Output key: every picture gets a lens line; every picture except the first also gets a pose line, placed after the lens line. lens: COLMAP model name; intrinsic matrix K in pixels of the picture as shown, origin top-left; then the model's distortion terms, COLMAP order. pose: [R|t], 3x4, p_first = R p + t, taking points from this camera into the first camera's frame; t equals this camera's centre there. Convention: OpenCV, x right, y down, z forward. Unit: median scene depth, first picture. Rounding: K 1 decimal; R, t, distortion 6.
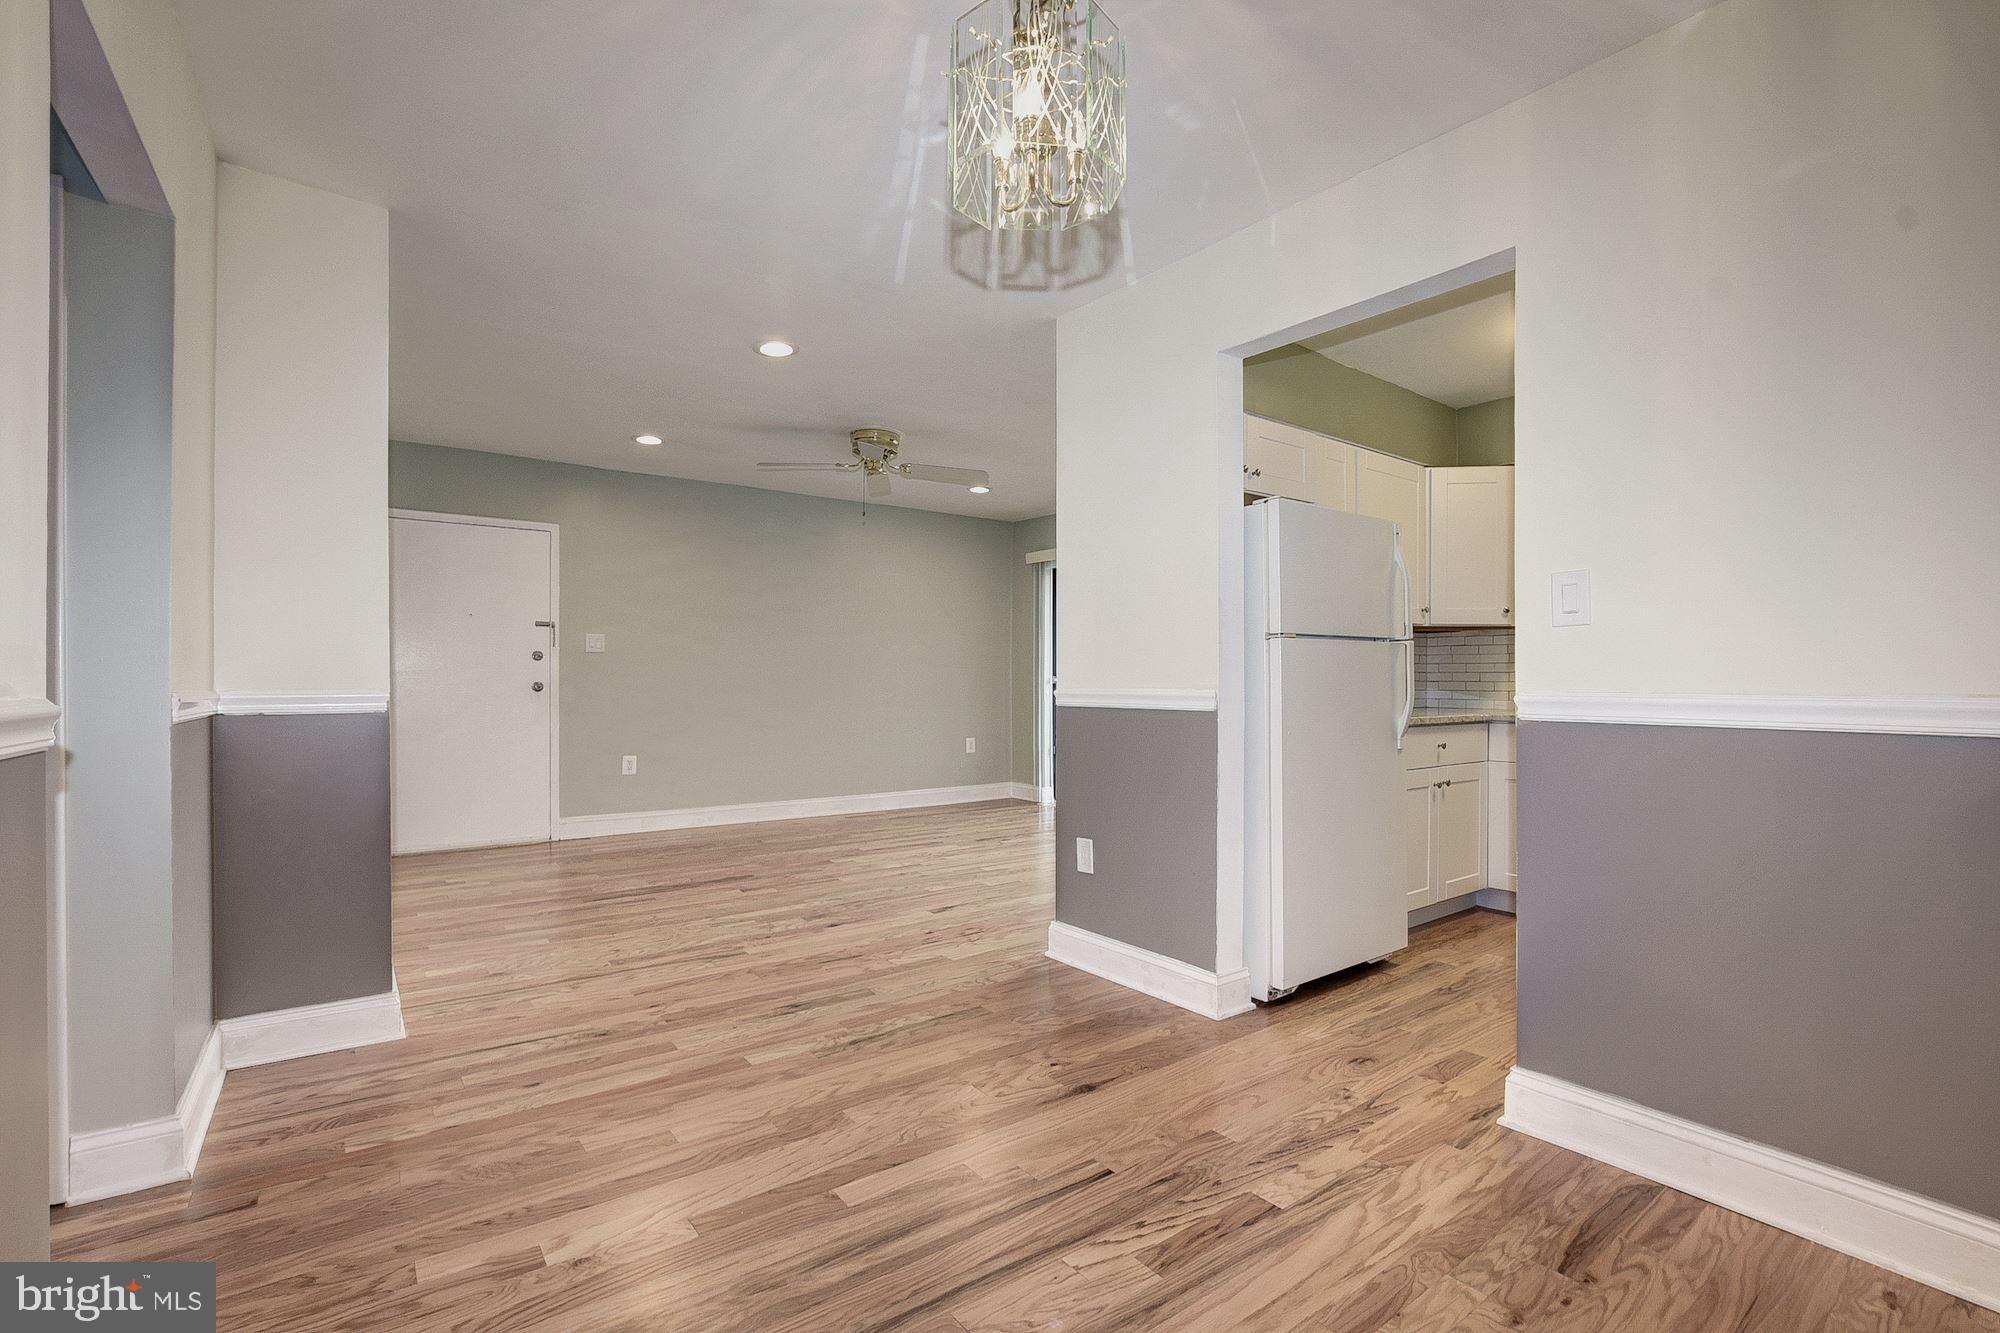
lens RADIAL K [[902.3, 0, 999.9], [0, 902.3, 676.4], [0, 0, 1]] dist [-0.018116, 0.000120]
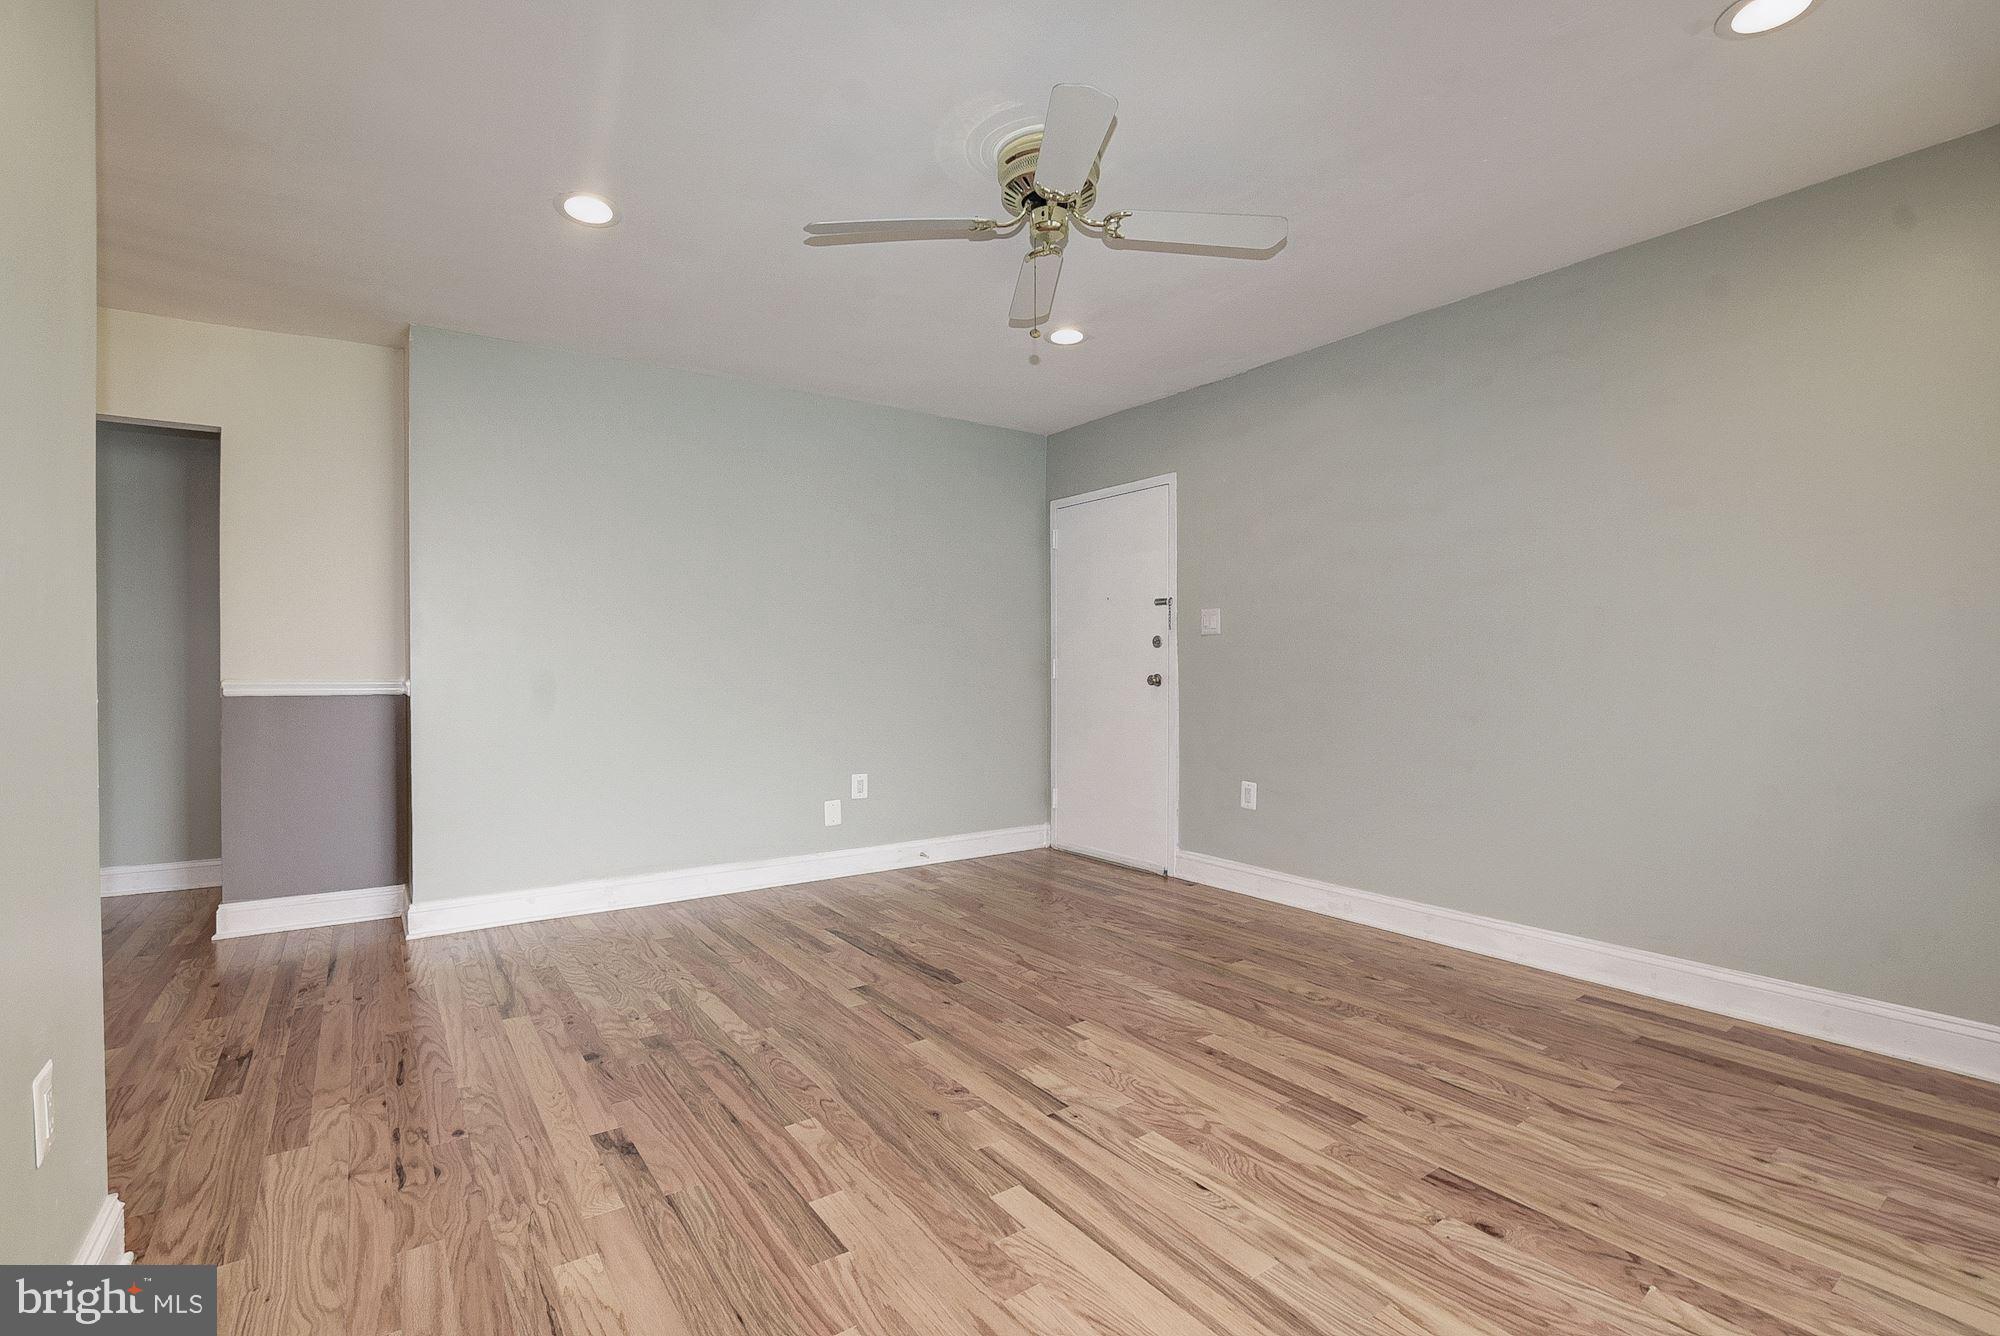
lens RADIAL K [[906.4, 0, 1011.3], [0, 906.4, 673.7], [0, 0, 1]] dist [-0.028973, 0.001480]
pose [[-0.010426, 0.001590, -0.999944, 0.538146], [0.003782, 0.999992, 0.001551, 0.006931], [0.999938, -0.003766, -0.010432, 1.575955]]
